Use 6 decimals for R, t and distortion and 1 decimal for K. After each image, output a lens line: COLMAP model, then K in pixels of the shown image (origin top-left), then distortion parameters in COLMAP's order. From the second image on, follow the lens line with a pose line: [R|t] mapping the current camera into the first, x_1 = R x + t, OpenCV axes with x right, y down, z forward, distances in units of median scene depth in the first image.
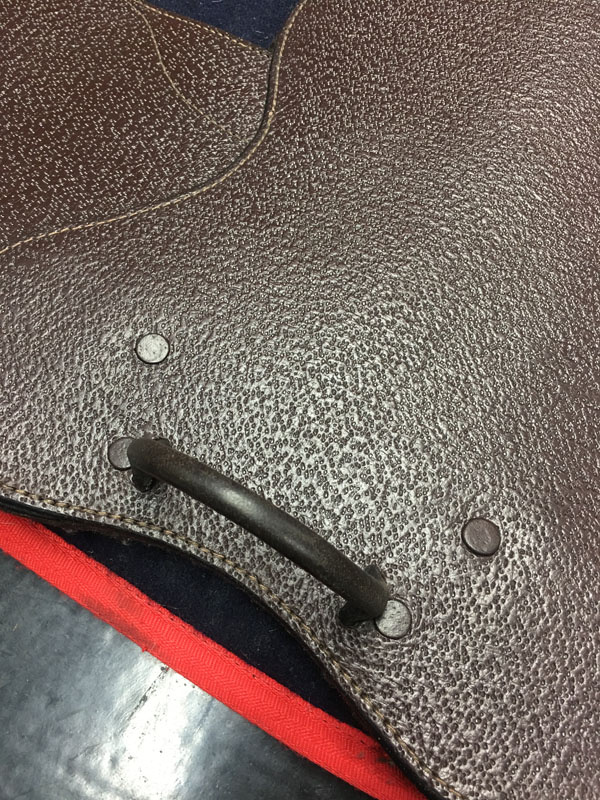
lens RADIAL K [[669.9, 0, 293.0], [0, 669.9, 399.8], [0, 0, 1]] dist [0.082881, -0.119724]
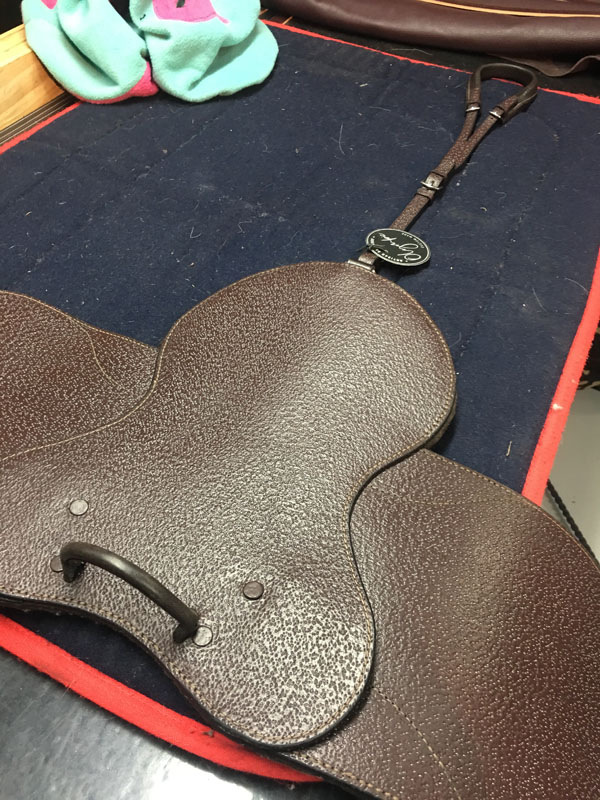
lens RADIAL K [[669.9, 0, 293.0], [0, 669.9, 399.8], [0, 0, 1]] dist [0.082881, -0.119724]
pose [[0.996644, -0.056831, 0.058918, 0.273917], [0.073284, 0.940140, -0.332815, 0.297525], [-0.036477, 0.336016, 0.941150, -0.827966]]
